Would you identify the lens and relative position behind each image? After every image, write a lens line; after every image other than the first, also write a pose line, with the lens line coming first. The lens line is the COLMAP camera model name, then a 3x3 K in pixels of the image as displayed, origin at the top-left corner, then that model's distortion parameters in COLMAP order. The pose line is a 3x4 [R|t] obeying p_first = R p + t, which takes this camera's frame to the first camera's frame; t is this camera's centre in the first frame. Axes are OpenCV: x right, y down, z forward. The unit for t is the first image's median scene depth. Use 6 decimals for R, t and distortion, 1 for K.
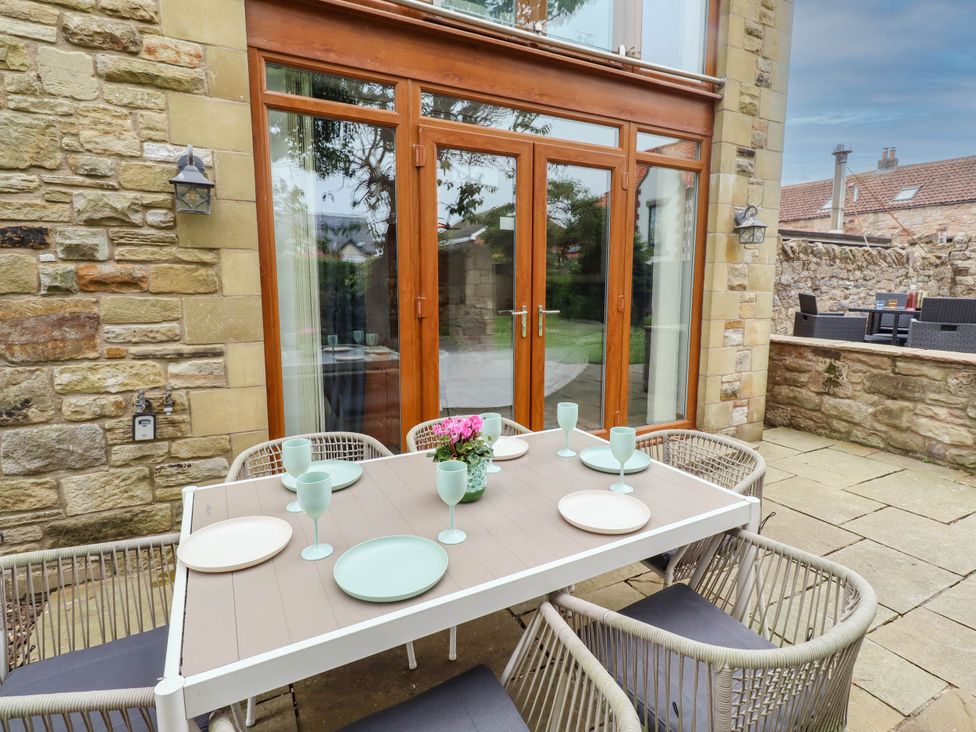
lens RADIAL K [[525.0, 0, 508.2], [0, 525.0, 352.2], [0, 0, 1]] dist [0.002694, 0.000289]
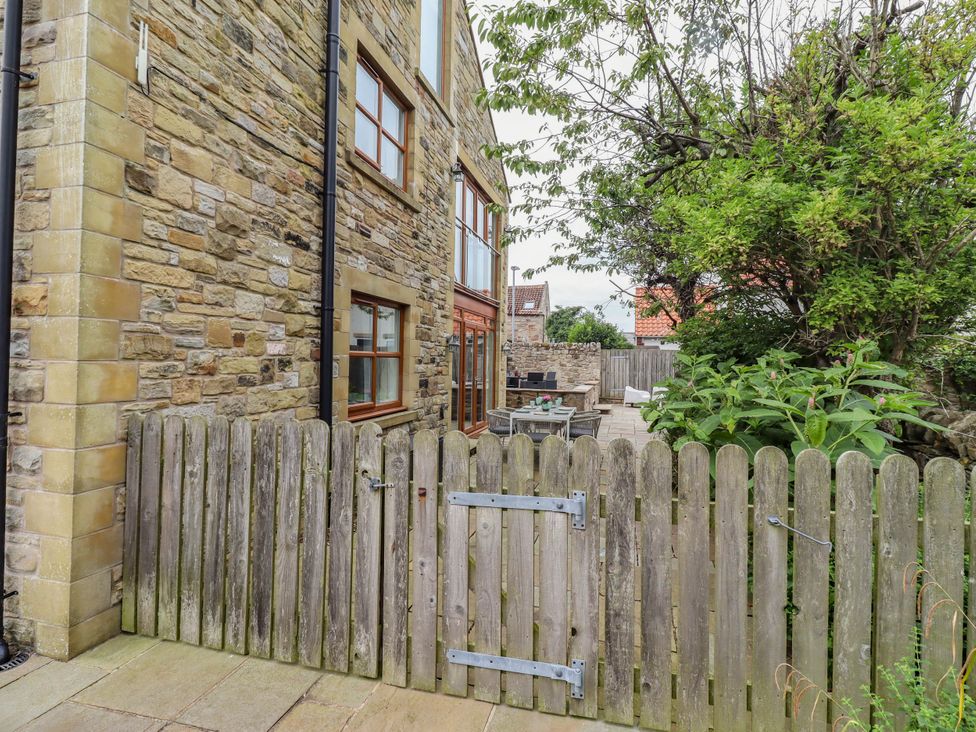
lens RADIAL K [[525.0, 0, 490.2], [0, 525.0, 357.7], [0, 0, 1]] dist [0.002694, 0.000289]
pose [[0.674633, 0.008679, 0.738102, -1.757064], [0.087098, 0.992010, -0.091273, 0.067171], [-0.732996, 0.125863, 0.668487, -0.896563]]
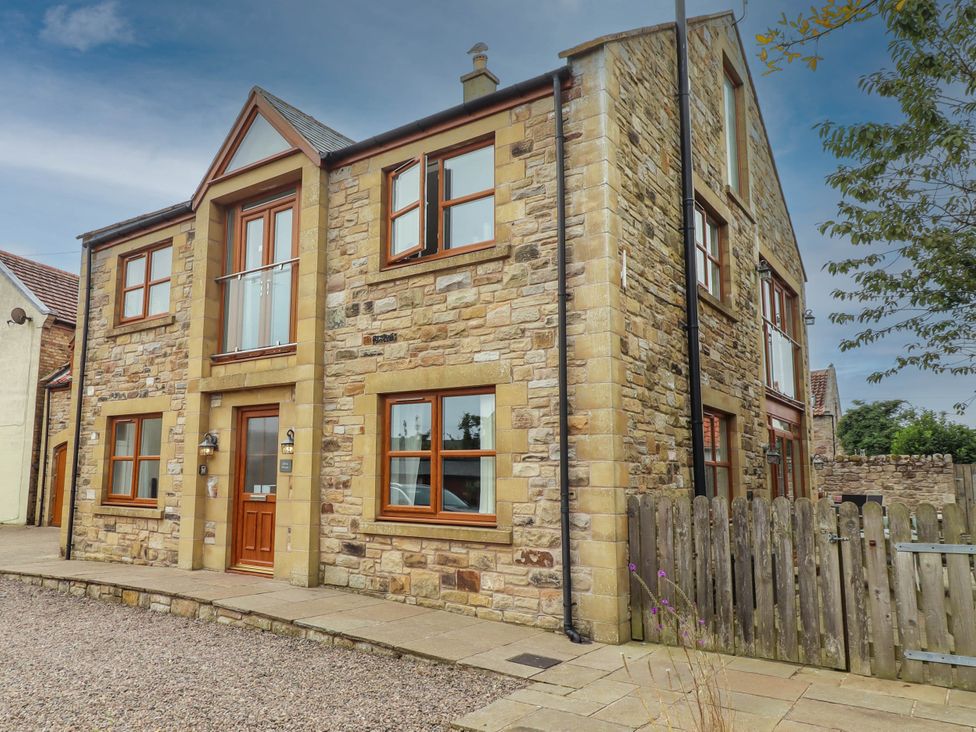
lens RADIAL K [[721.3, 0, 406.5], [0, 721.3, 387.4], [0, 0, 1]] dist [0.004433, 0.004360]
pose [[0.918156, 0.059809, 0.391680, -2.569866], [0.042670, 0.967867, -0.247818, 0.167124], [-0.393915, 0.244248, 0.886100, -1.258609]]
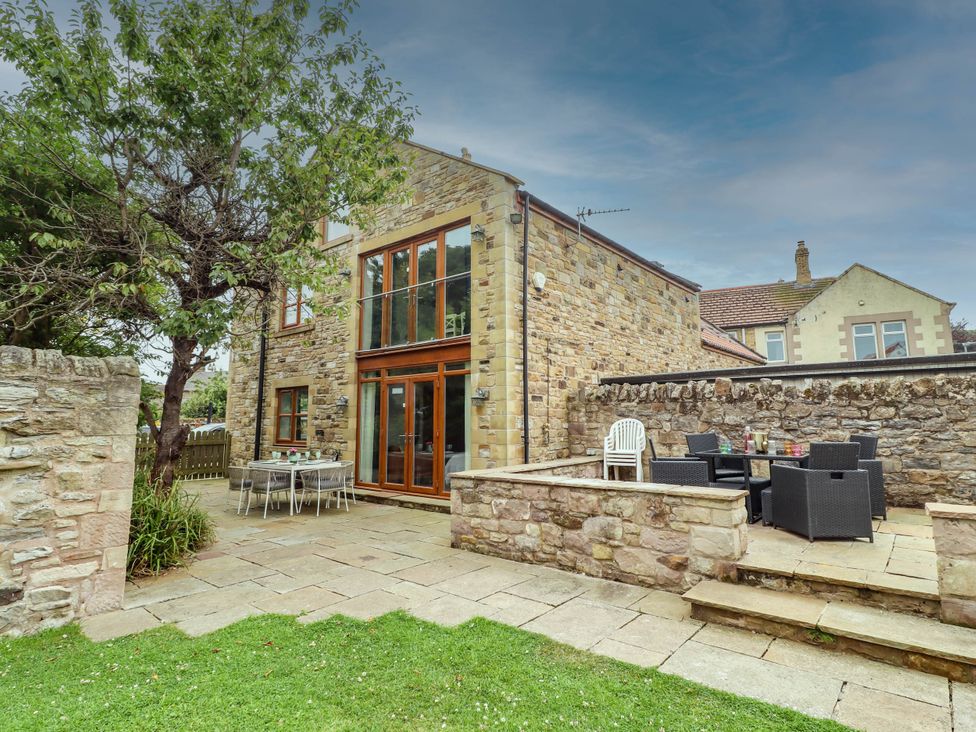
lens RADIAL K [[525.0, 0, 492.9], [0, 525.0, 359.9], [0, 0, 1]] dist [0.002694, 0.000289]
pose [[0.364575, -0.114319, -0.924130, 2.408735], [-0.114160, 0.979462, -0.166201, -0.049751], [0.924150, 0.166091, 0.344037, 0.327351]]
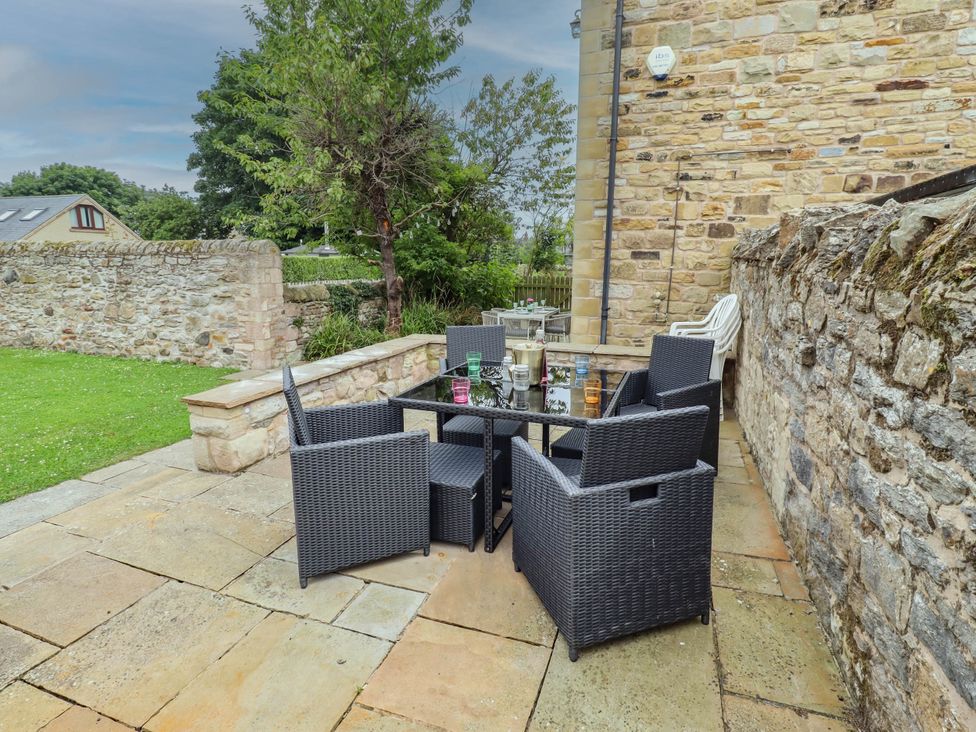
lens RADIAL K [[503.6, 0, 495.7], [0, 503.6, 357.2], [0, 0, 1]] dist [0.006357, 0.000819]
pose [[-0.744938, 0.118040, -0.656608, 1.748125], [-0.098740, 0.953874, 0.283503, -0.362746], [0.659787, 0.276026, -0.698922, 2.068492]]
